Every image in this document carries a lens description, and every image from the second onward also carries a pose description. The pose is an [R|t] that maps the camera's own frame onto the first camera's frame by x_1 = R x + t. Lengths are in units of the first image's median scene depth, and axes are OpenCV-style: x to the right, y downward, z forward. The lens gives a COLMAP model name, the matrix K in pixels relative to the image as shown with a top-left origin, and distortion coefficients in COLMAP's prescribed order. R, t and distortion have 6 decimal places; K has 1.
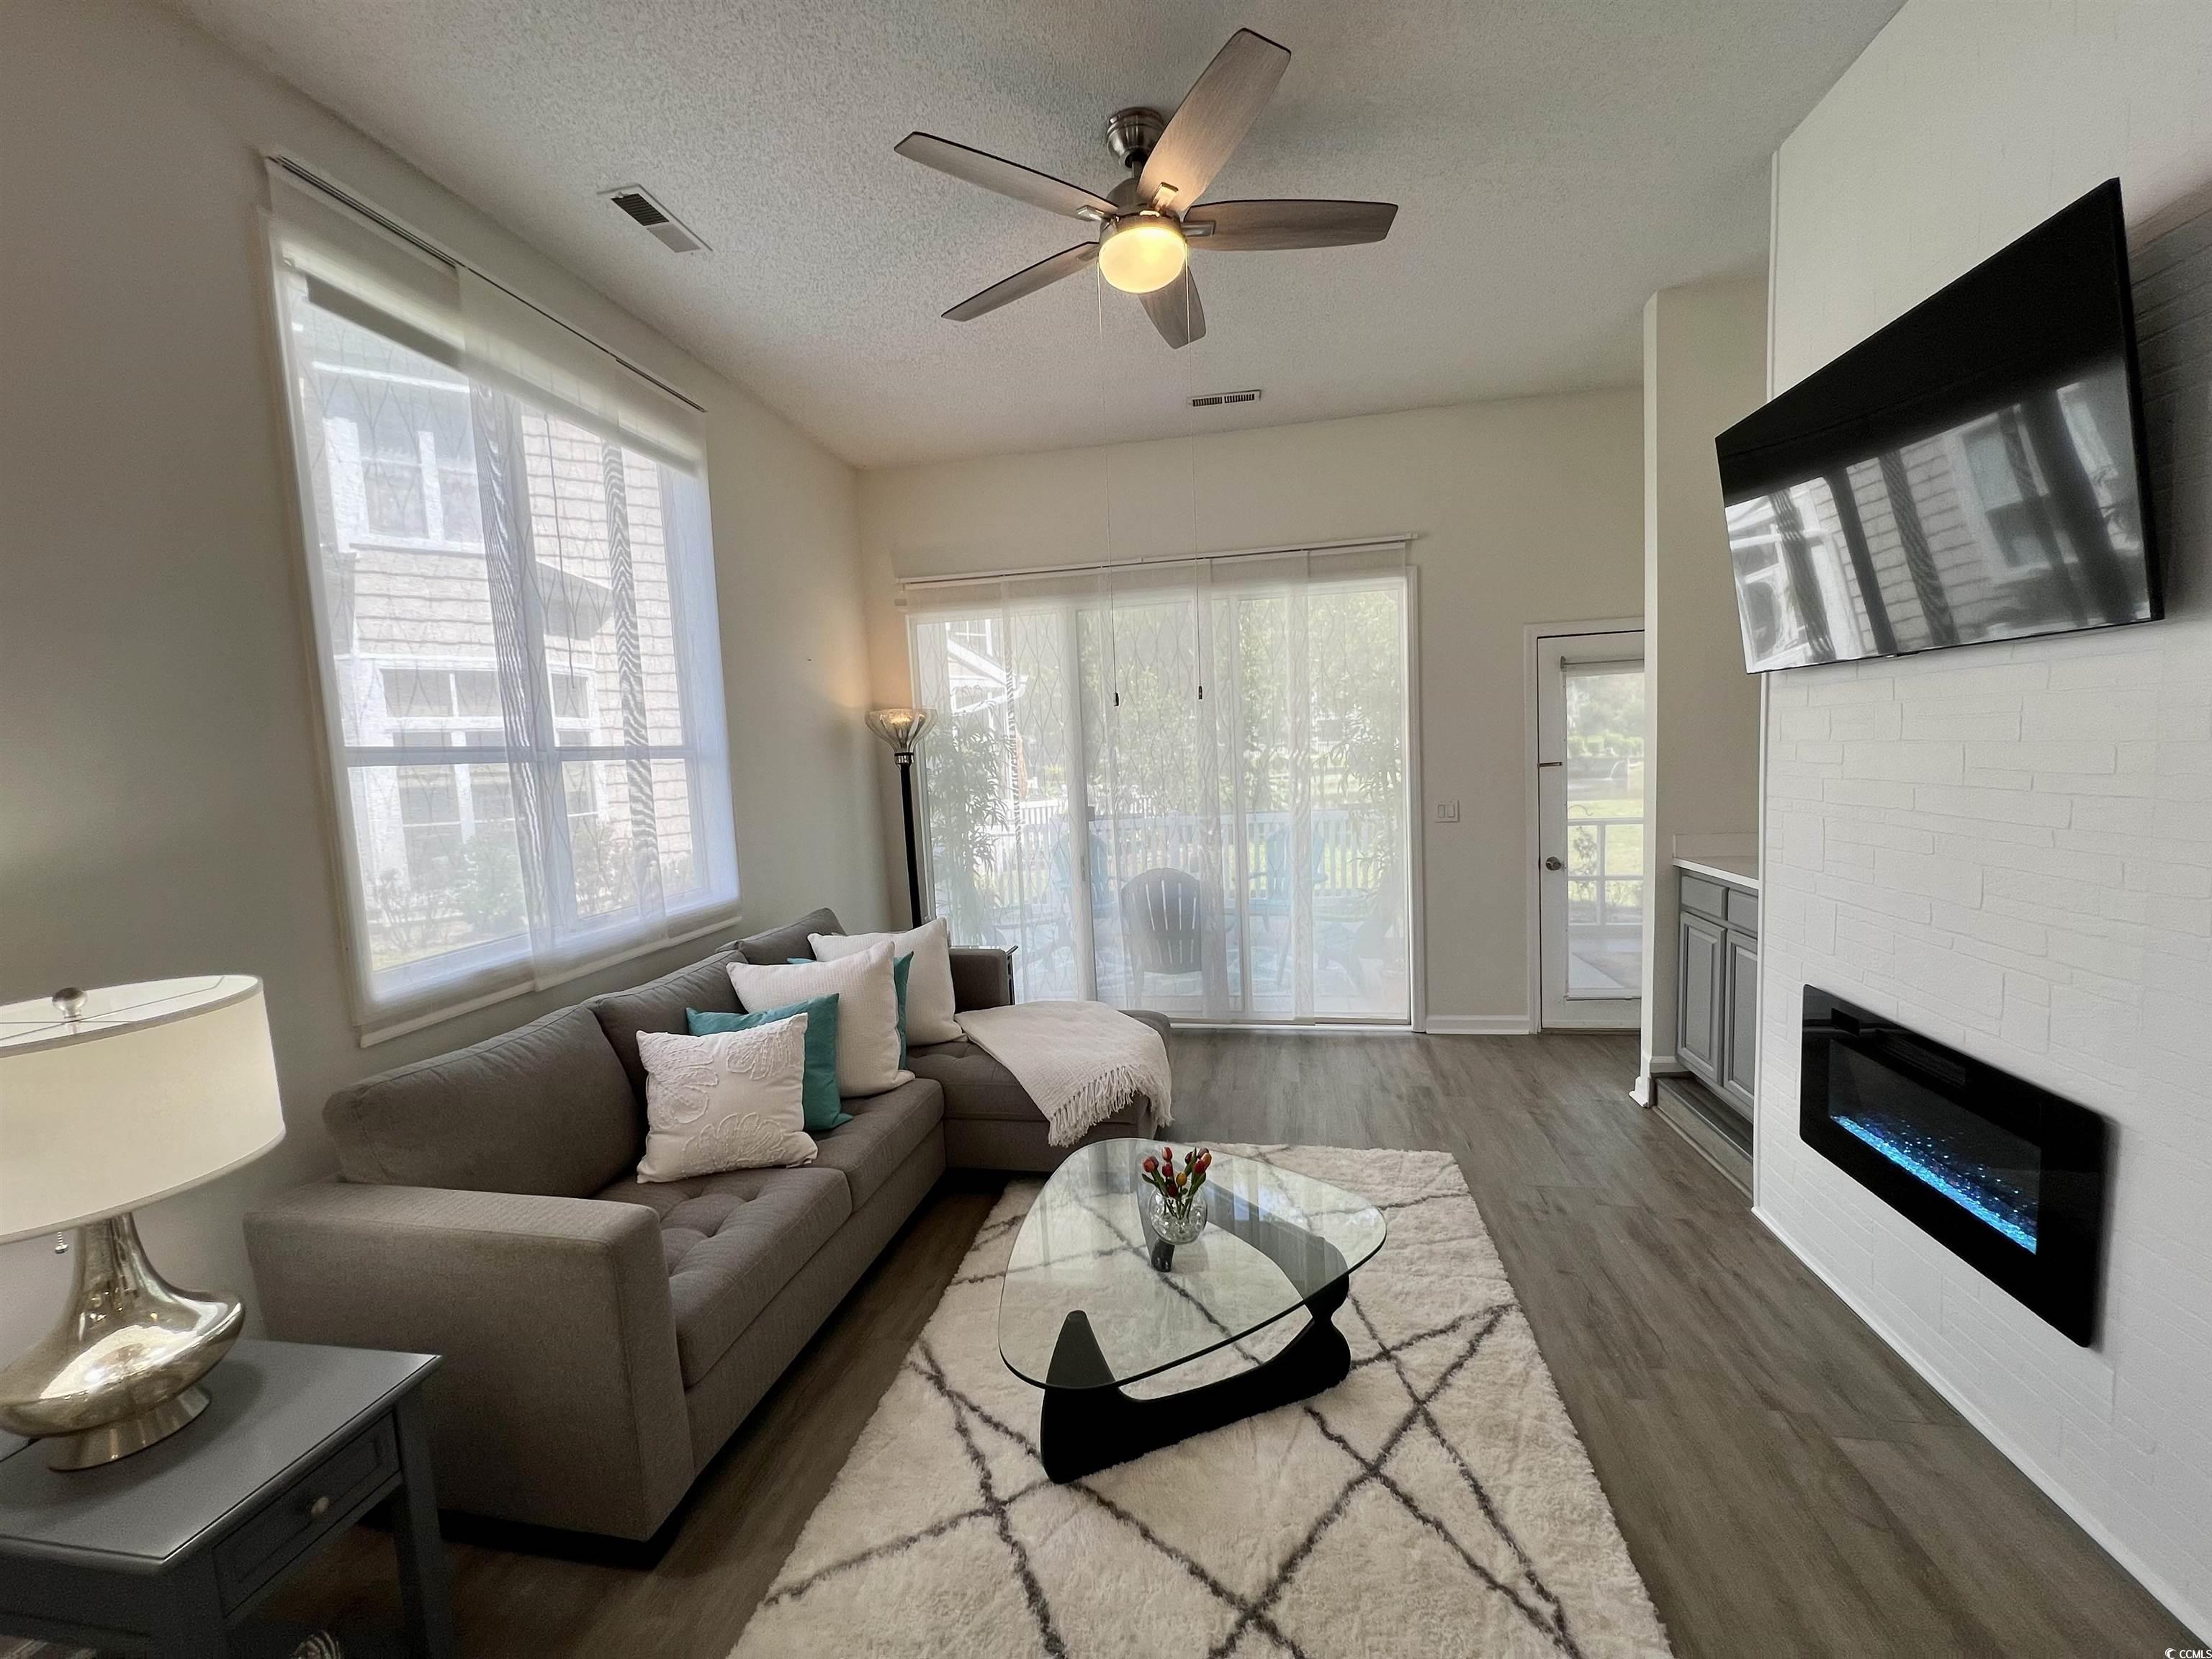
lens RADIAL K [[883.9, 0, 1105.0], [0, 883.9, 833.1], [0, 0, 1]] dist [-0.003118, -0.000272]
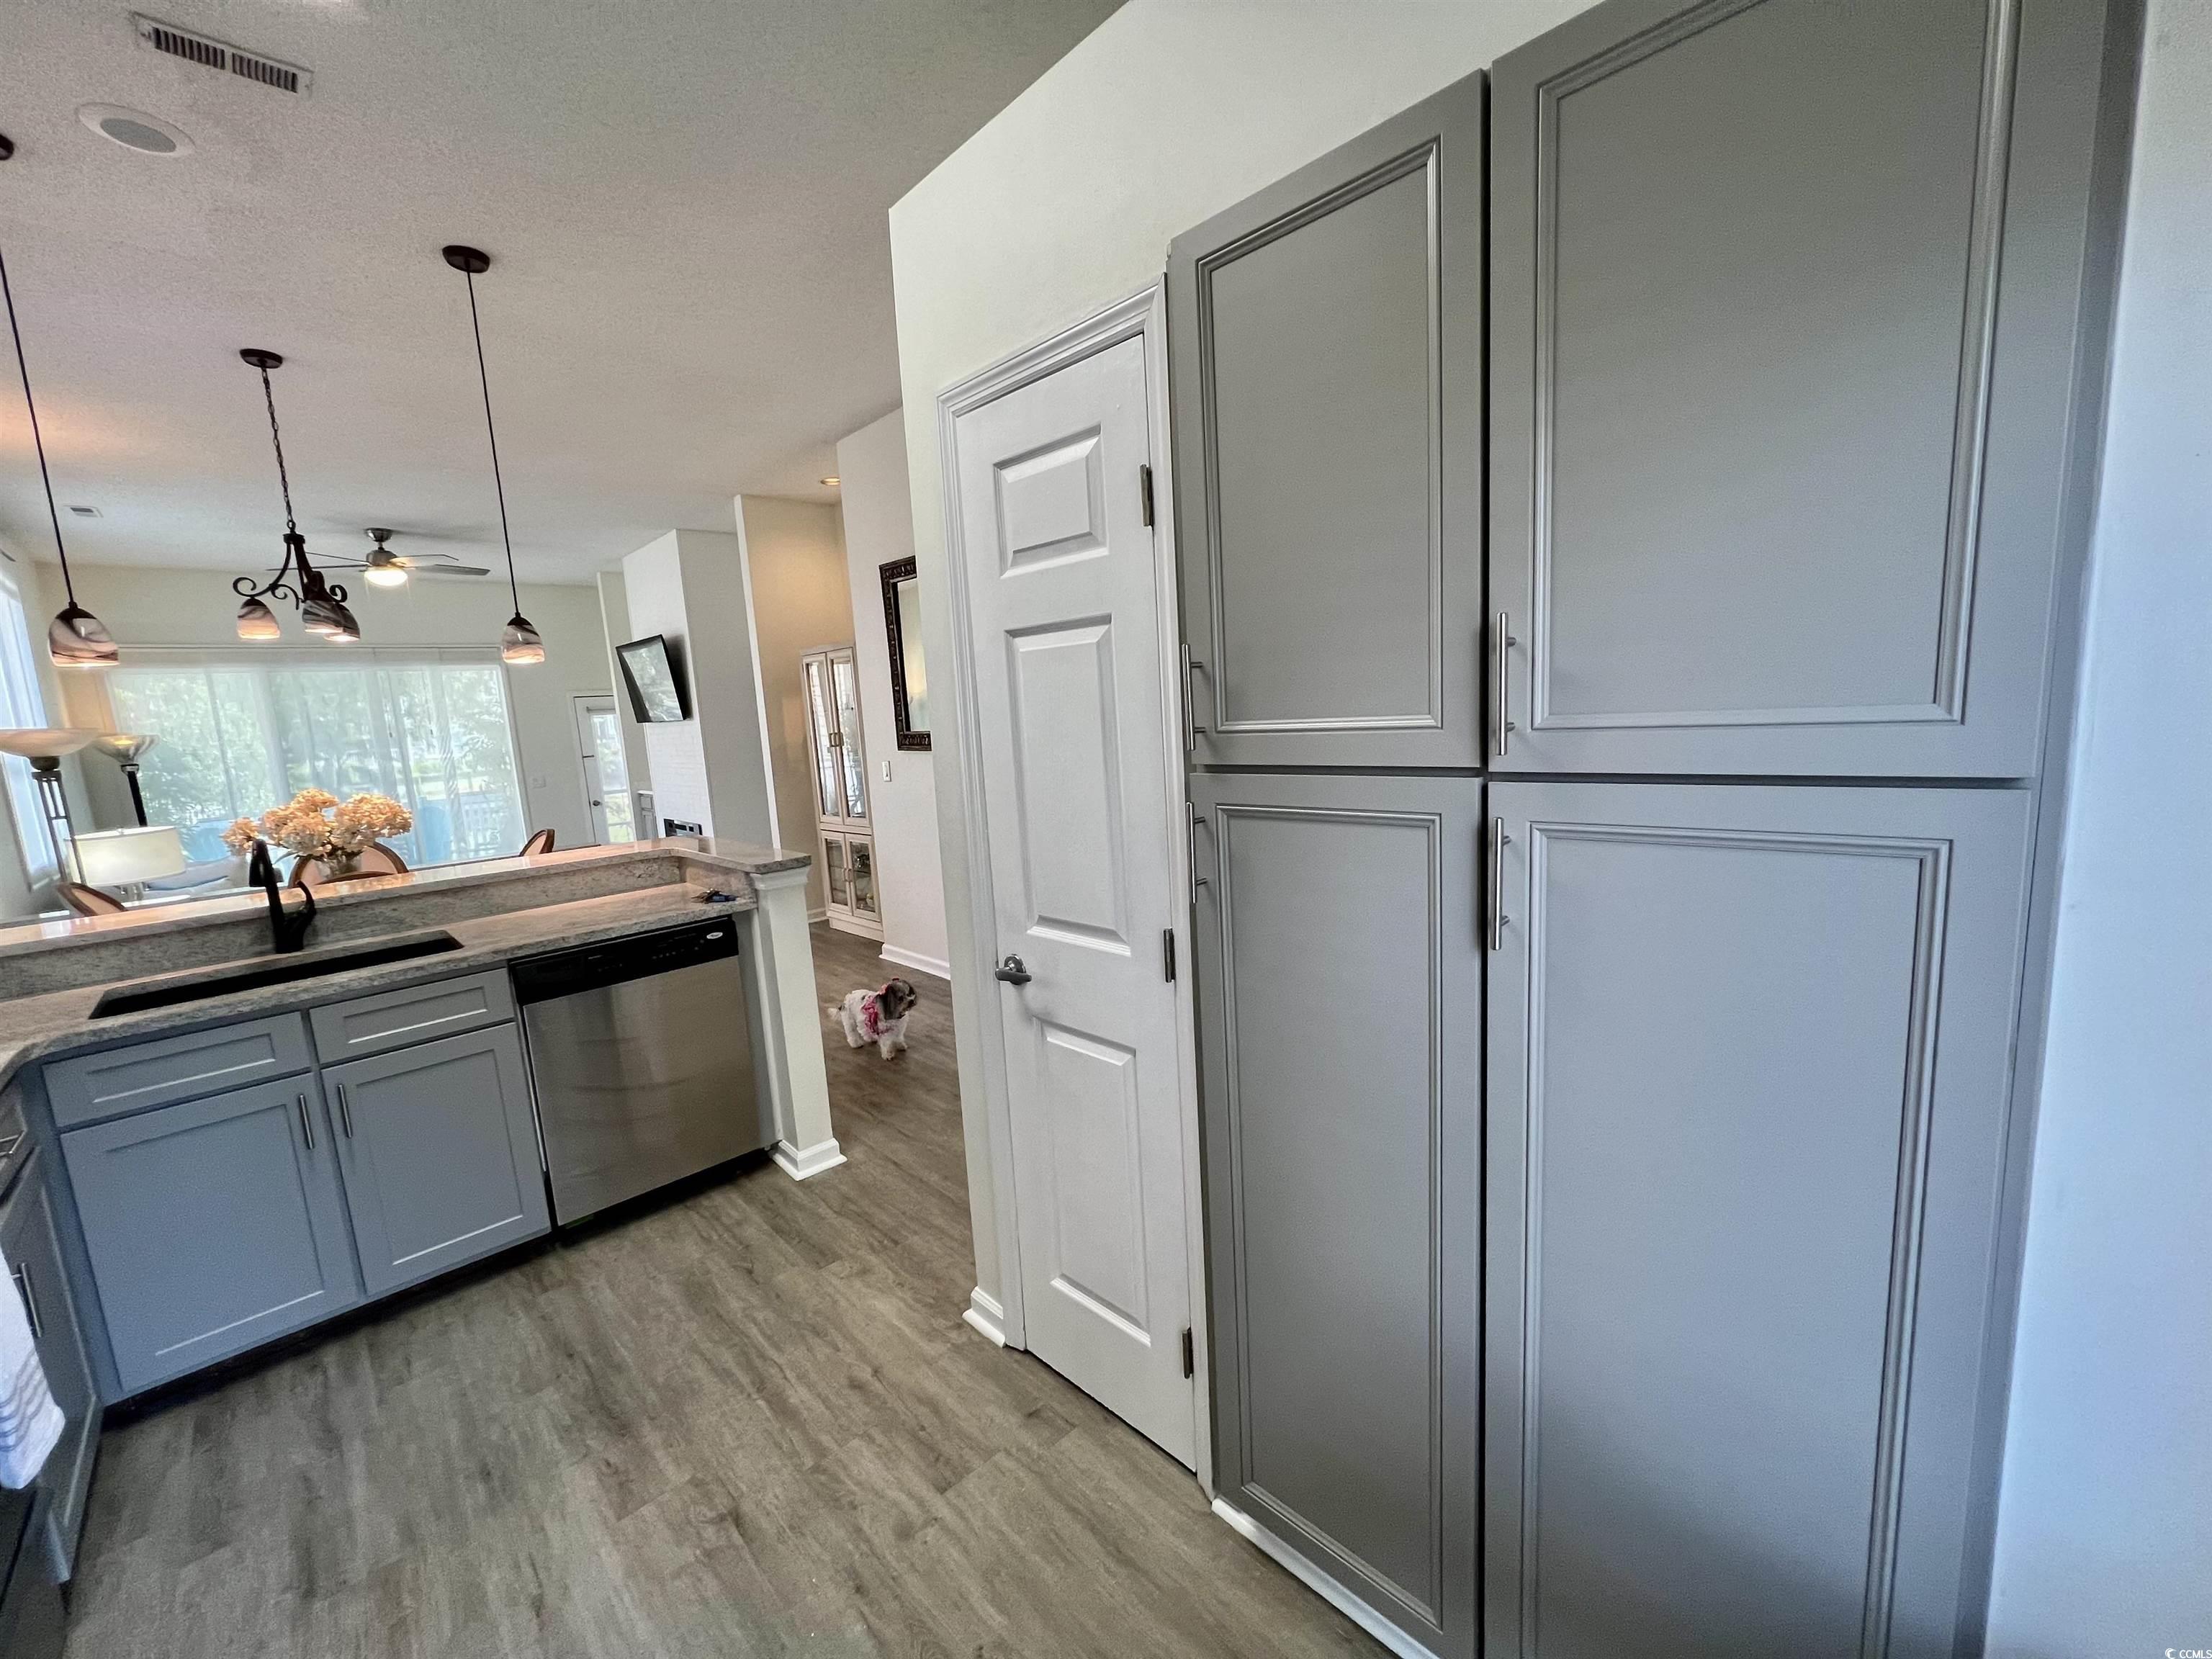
lens RADIAL K [[883.9, 0, 1114.0], [0, 883.9, 829.3], [0, 0, 1]] dist [-0.003118, -0.000272]
pose [[0.572483, -0.100626, 0.813719, -0.998495], [0.109348, 0.992945, 0.045859, 0.262425], [-0.812593, 0.062725, 0.579447, -2.400680]]
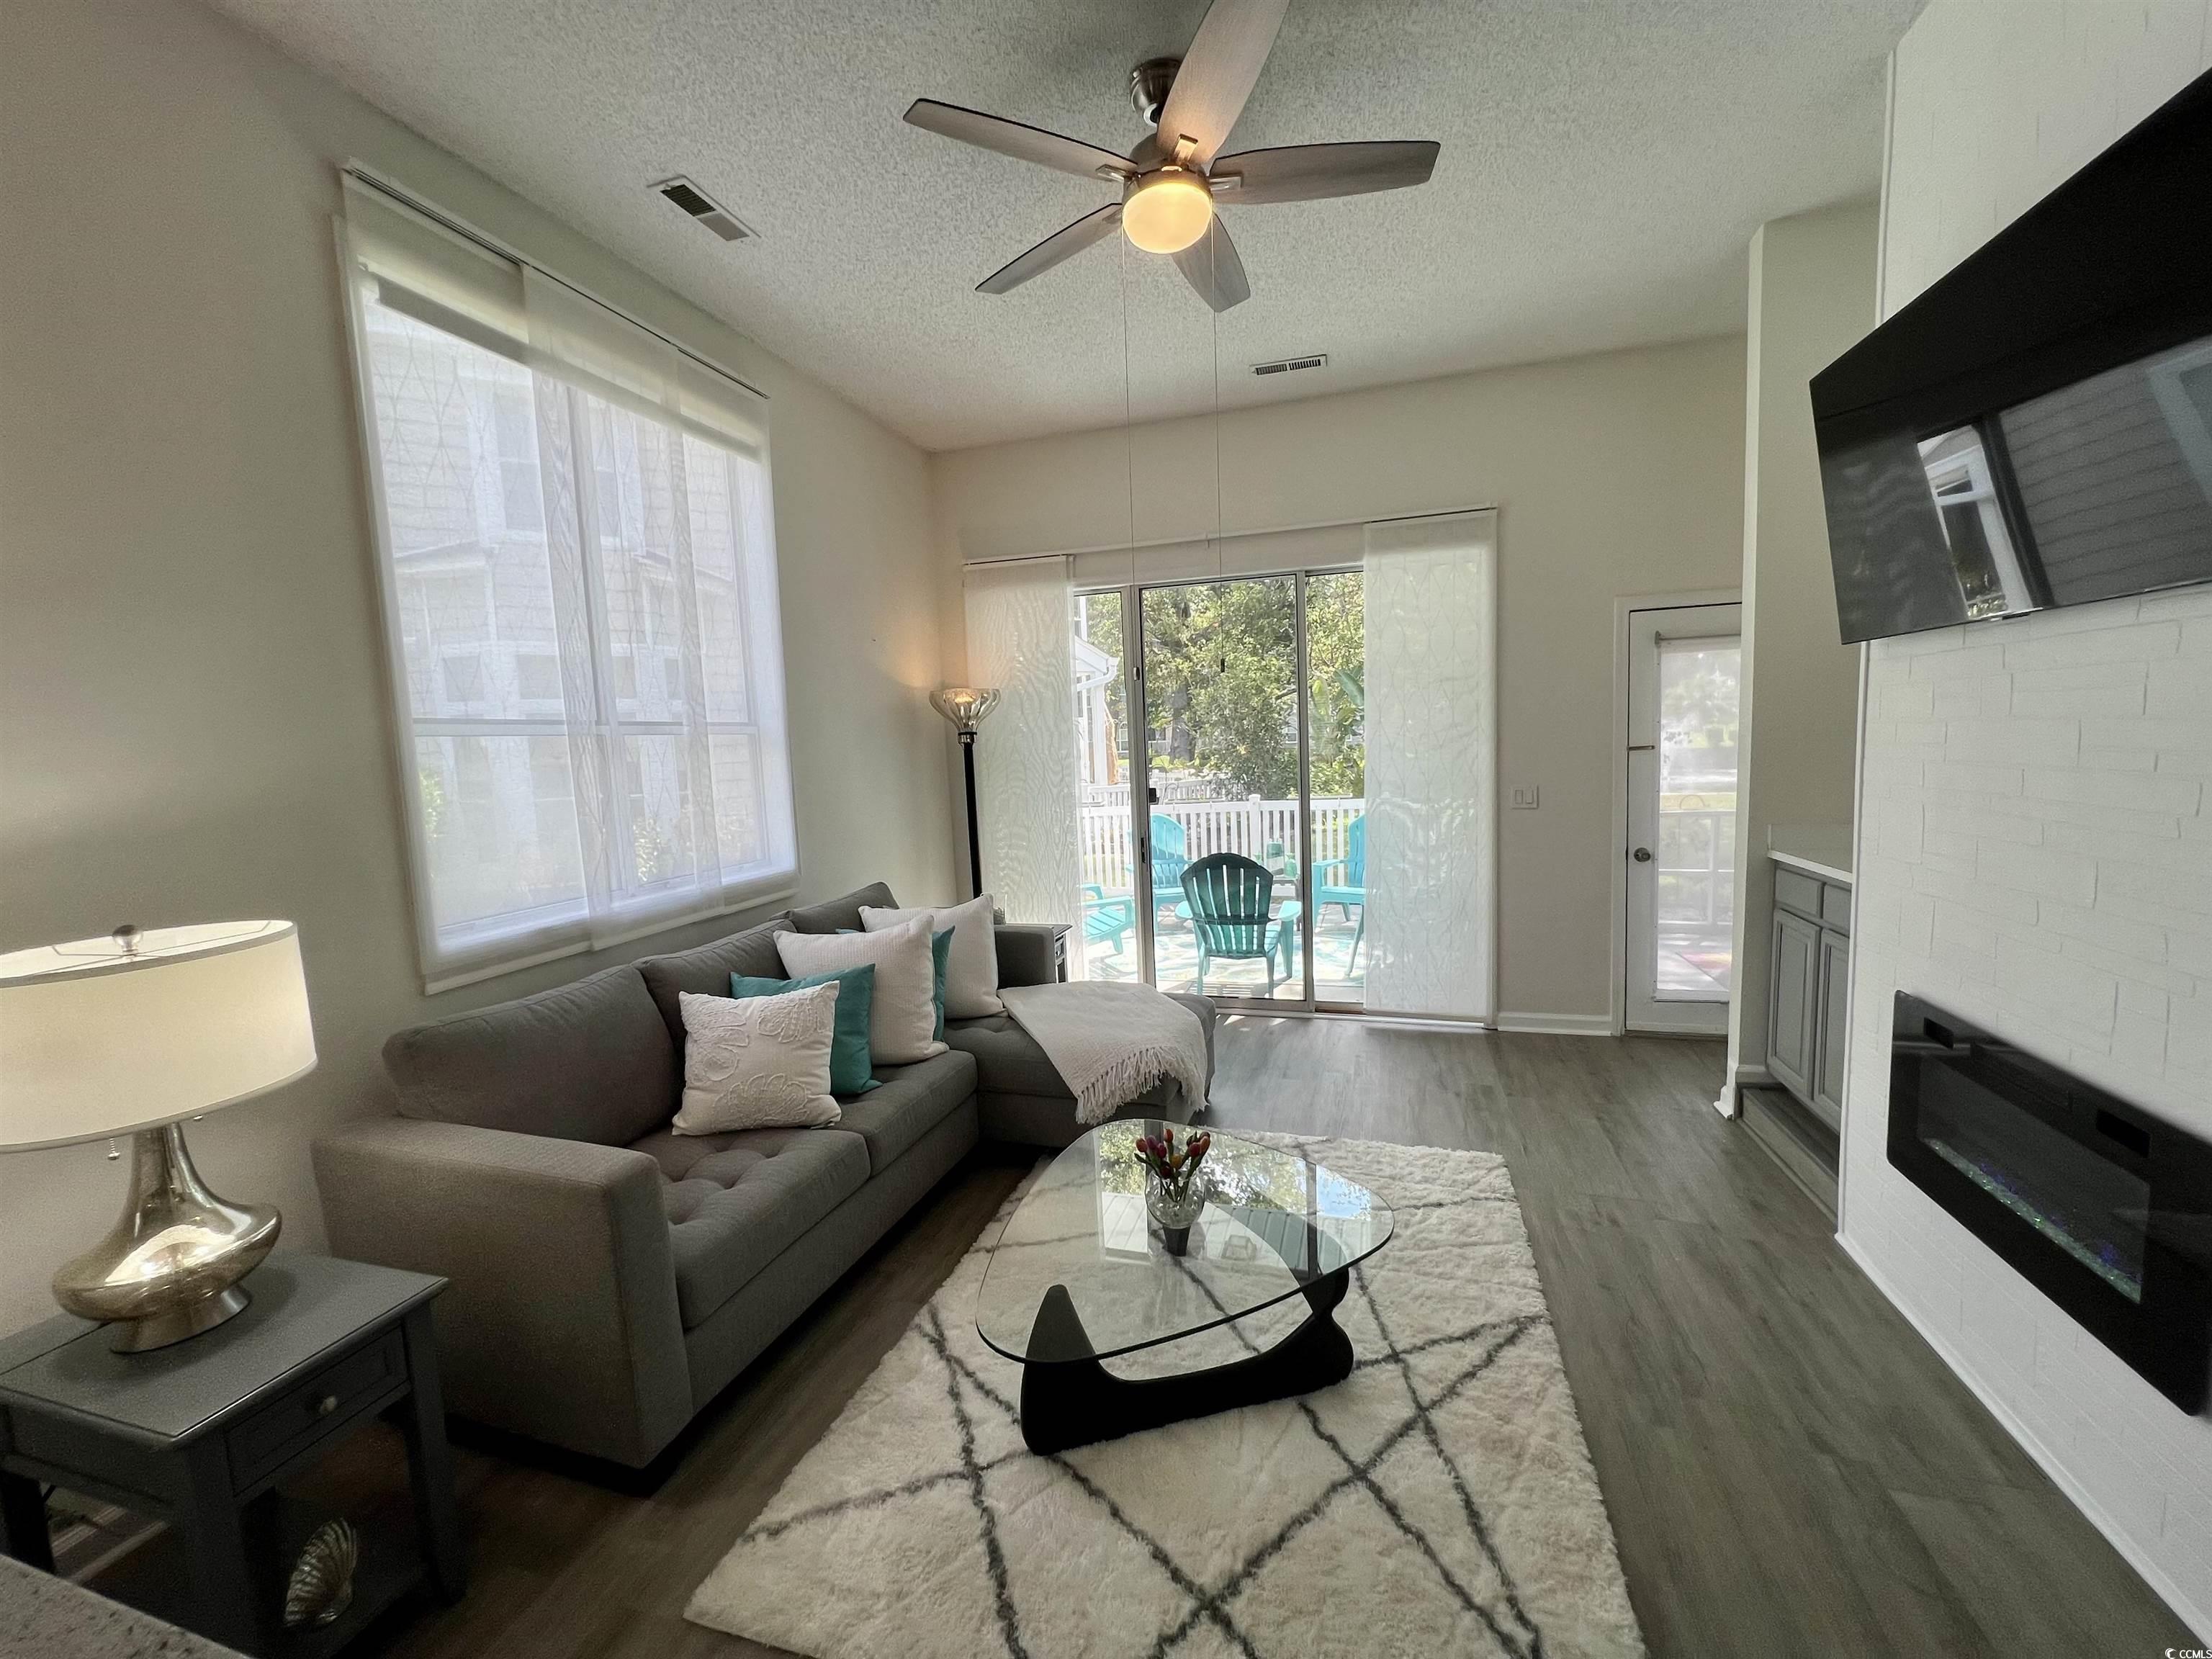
lens RADIAL K [[883.9, 0, 1109.1], [0, 883.9, 833.2], [0, 0, 1]] dist [-0.003118, -0.000272]
pose [[0.993148, 0.018392, -0.115410, 0.108597], [-0.016691, 0.999738, 0.015687, 0.012918], [0.115669, -0.013653, 0.993194, 0.020948]]
